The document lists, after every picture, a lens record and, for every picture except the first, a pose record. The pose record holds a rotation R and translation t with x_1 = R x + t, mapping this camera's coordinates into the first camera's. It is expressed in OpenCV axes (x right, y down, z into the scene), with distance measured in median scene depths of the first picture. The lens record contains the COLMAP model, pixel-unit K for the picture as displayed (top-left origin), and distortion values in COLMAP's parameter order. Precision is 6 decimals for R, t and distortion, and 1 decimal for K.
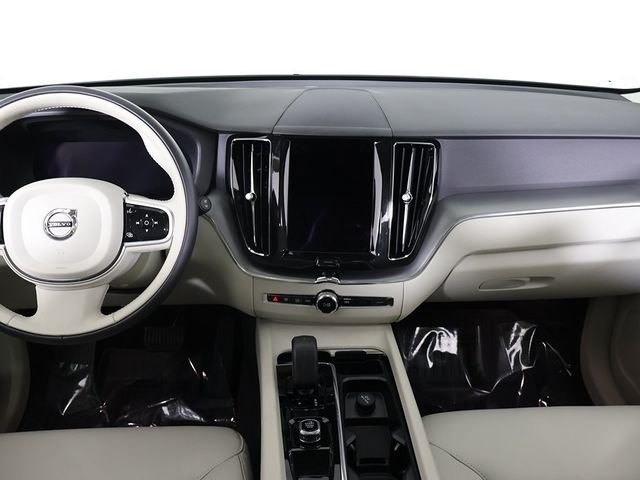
lens RADIAL K [[590.8, 0, 318.5], [0, 590.8, 238.4], [0, 0, 1]] dist [-0.010095, 0.000000]
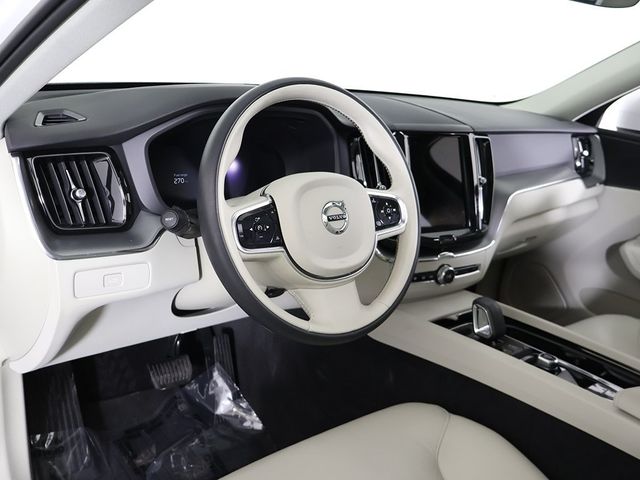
lens RADIAL K [[590.8, 0, 320.9], [0, 590.8, 239.2], [0, 0, 1]] dist [-0.010095, 0.000000]
pose [[0.818692, -0.112918, 0.563021, -0.976295], [0.139009, 0.990285, -0.003525, 0.011047], [-0.557153, 0.081151, 0.826435, 0.206278]]
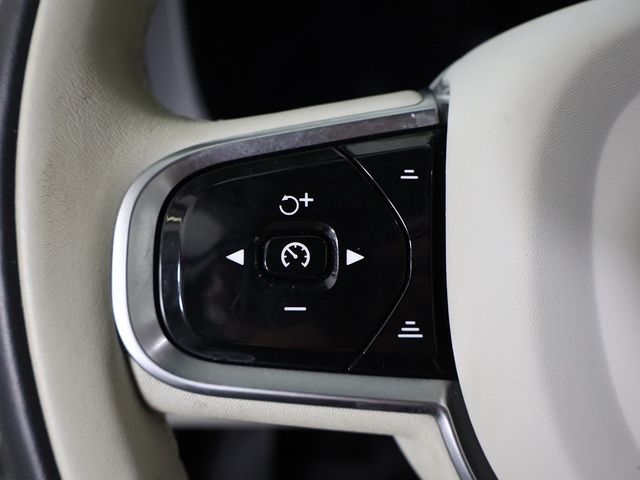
lens RADIAL K [[590.8, 0, 320.1], [0, 590.8, 240.3], [0, 0, 1]] dist [-0.010095, 0.000000]
pose [[0.925431, 0.080154, -0.370341, -0.498427], [0.046977, 0.945560, 0.322039, -0.073072], [0.375993, -0.315422, 0.871285, 0.841643]]
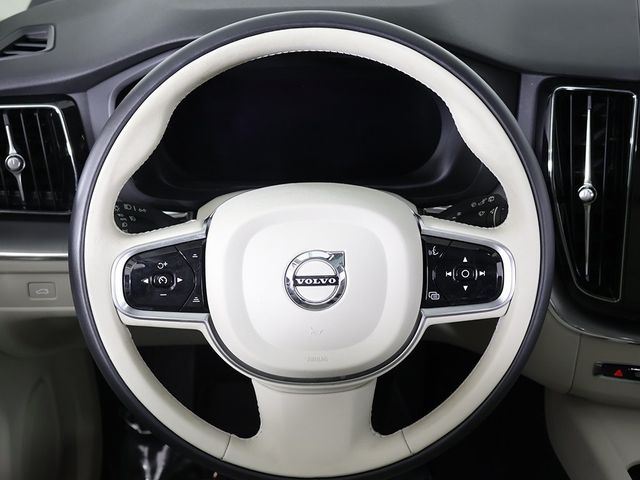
lens RADIAL K [[824.2, 0, 319.0], [0, 824.2, 243.4], [0, 0, 1]] dist [0.082224, 0.000000]
pose [[0.999134, 0.011981, -0.039834, -0.391913], [-0.005918, 0.988823, 0.148979, -0.163667], [0.041174, -0.148614, 0.988038, 0.252851]]
